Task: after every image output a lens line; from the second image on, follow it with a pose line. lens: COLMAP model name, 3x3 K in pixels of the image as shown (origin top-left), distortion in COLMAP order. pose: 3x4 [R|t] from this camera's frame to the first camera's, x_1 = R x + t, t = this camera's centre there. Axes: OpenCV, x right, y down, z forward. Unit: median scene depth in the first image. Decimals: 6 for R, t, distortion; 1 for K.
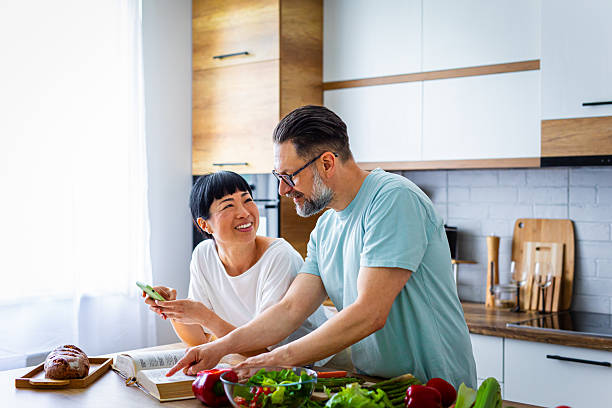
lens RADIAL K [[913.5, 0, 306.0], [0, 913.5, 204.0], [0, 0, 1]] dist [0.001047, 0.085477]
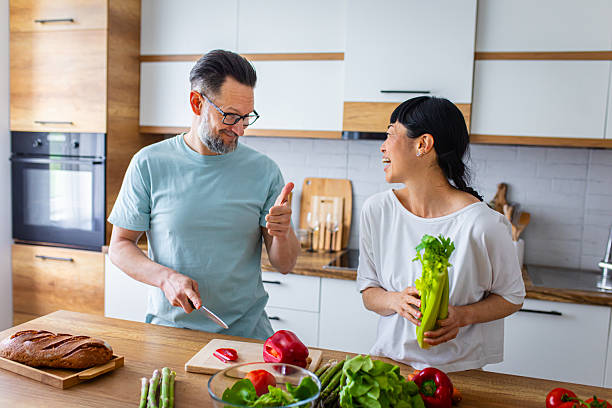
lens RADIAL K [[586.8, 0, 306.0], [0, 586.8, 204.0], [0, 0, 1]] dist [-0.060906, 0.089056]
pose [[0.901241, -0.007230, 0.433257, -0.124191], [-0.031494, 0.996123, 0.082136, -0.014443], [-0.432171, -0.087670, 0.897520, 0.261007]]
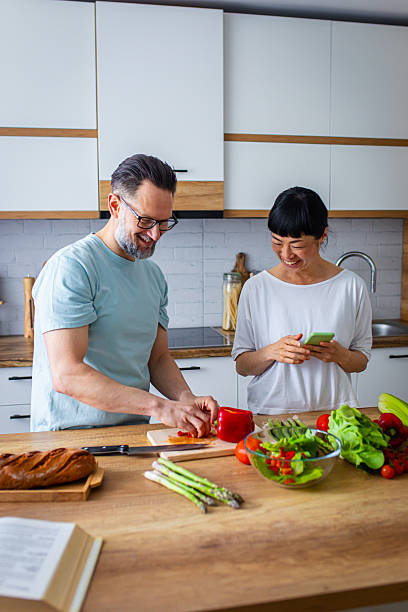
lens RADIAL K [[649.7, 0, 213.9], [0, 649.7, 283.8], [0, 0, 1]] dist [-0.033338, -0.001751]
pose [[0.557625, -0.084825, 0.825748, -0.342683], [0.015919, 0.995675, 0.091531, -0.028099], [-0.829940, -0.037895, 0.556564, 0.352050]]
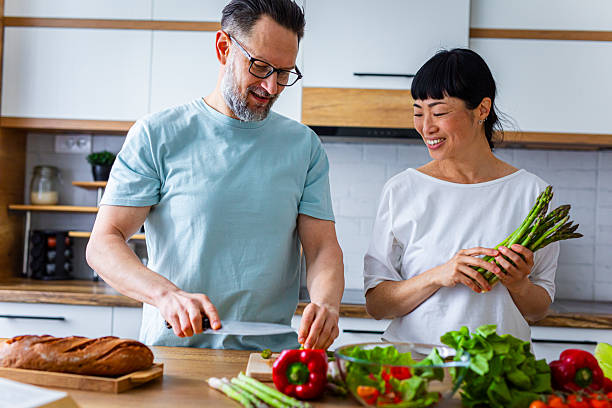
lens RADIAL K [[860.4, 0, 306.0], [0, 860.4, 204.0], [0, 0, 1]] dist [0.008135, 0.021243]
pose [[0.775408, 0.033389, 0.630577, -0.273417], [-0.027025, 0.999441, -0.019688, 0.043787], [-0.630882, -0.001775, 0.775877, 0.270359]]
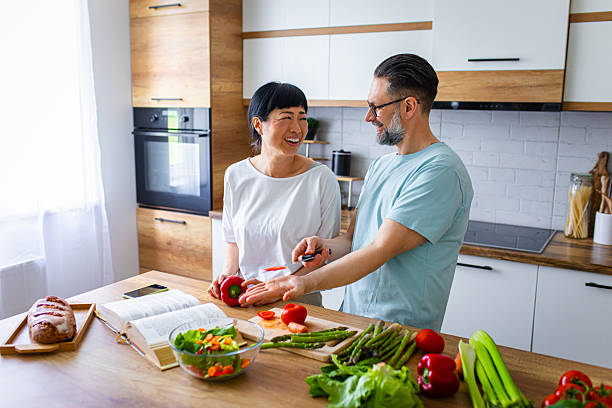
lens RADIAL K [[586.8, 0, 306.0], [0, 586.8, 204.0], [0, 0, 1]] dist [-0.060906, 0.089056]
pose [[0.978152, -0.024537, 0.206437, -0.072074], [-0.008656, 0.987342, 0.158367, -0.033603], [-0.207710, -0.156694, 0.965559, 0.212350]]
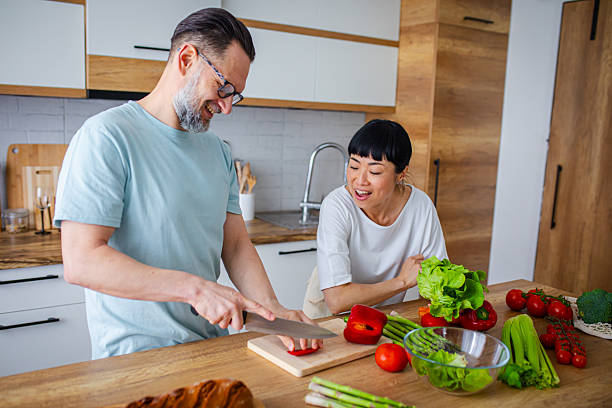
lens RADIAL K [[586.8, 0, 306.0], [0, 586.8, 204.0], [0, 0, 1]] dist [-0.060906, 0.089056]
pose [[0.229967, -0.134493, 0.963860, -0.329242], [-0.028537, 0.989047, 0.144816, -0.021635], [-0.972780, -0.060809, 0.223611, 0.530246]]
